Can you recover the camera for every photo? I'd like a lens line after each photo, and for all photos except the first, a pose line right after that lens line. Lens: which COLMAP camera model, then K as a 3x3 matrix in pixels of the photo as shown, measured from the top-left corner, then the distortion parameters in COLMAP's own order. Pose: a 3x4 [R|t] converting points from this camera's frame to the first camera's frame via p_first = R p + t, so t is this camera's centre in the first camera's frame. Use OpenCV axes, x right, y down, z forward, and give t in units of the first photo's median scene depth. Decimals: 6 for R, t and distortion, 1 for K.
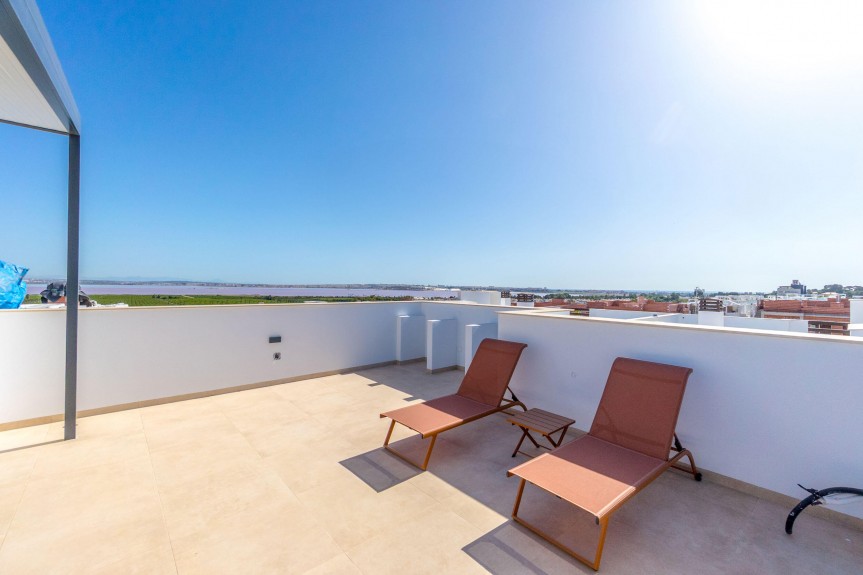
lens RADIAL K [[368.1, 0, 433.2], [0, 368.1, 286.1], [0, 0, 1]] dist [-0.004972, 0.000449]
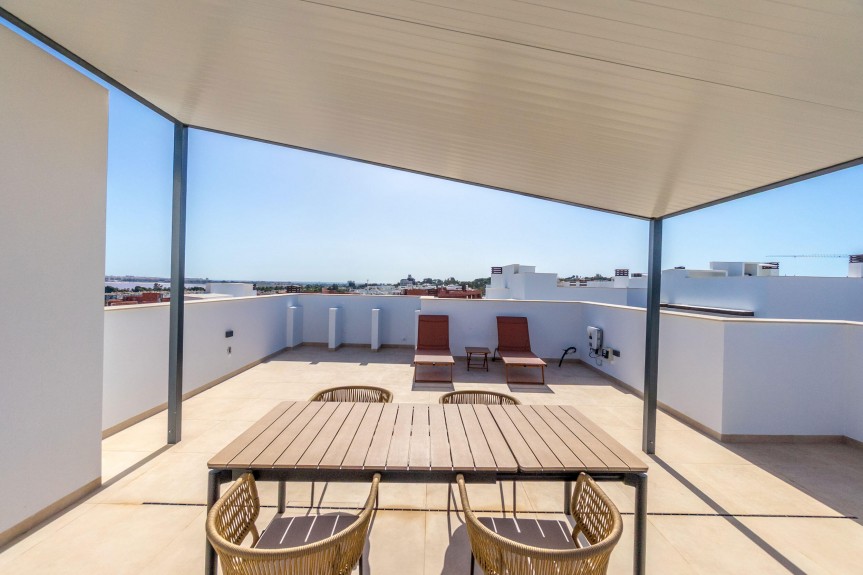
lens RADIAL K [[368.1, 0, 433.2], [0, 368.1, 286.1], [0, 0, 1]] dist [-0.004972, 0.000449]
pose [[0.660725, -0.005839, 0.750606, -0.729092], [-0.011973, 0.999761, 0.018317, -0.009461], [-0.750533, -0.021090, 0.660497, -0.073828]]
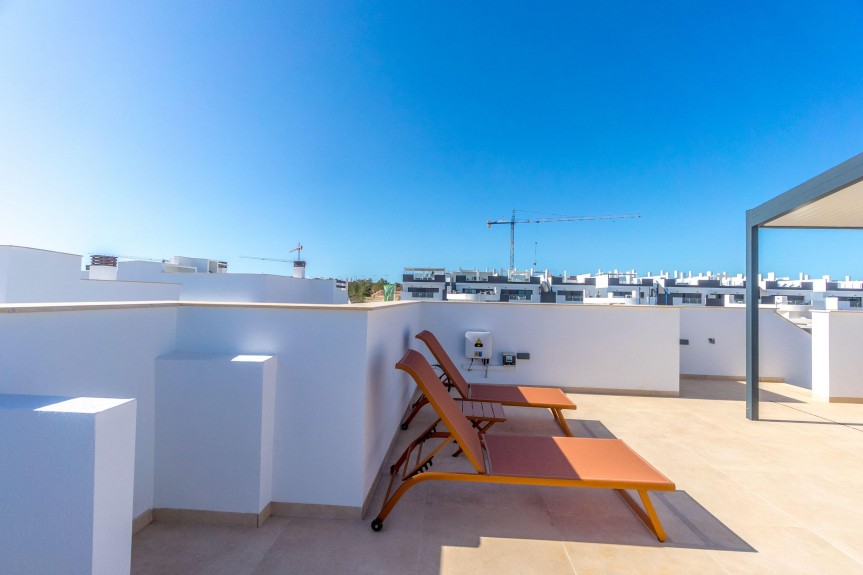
lens RADIAL K [[367.9, 0, 432.8], [0, 367.9, 285.3], [0, 0, 1]] dist [-0.005244, 0.000146]
pose [[-0.708933, -0.009064, 0.705218, -0.152510], [-0.032044, 0.999299, -0.019369, 0.036765], [-0.704548, -0.036329, -0.708726, 0.931495]]
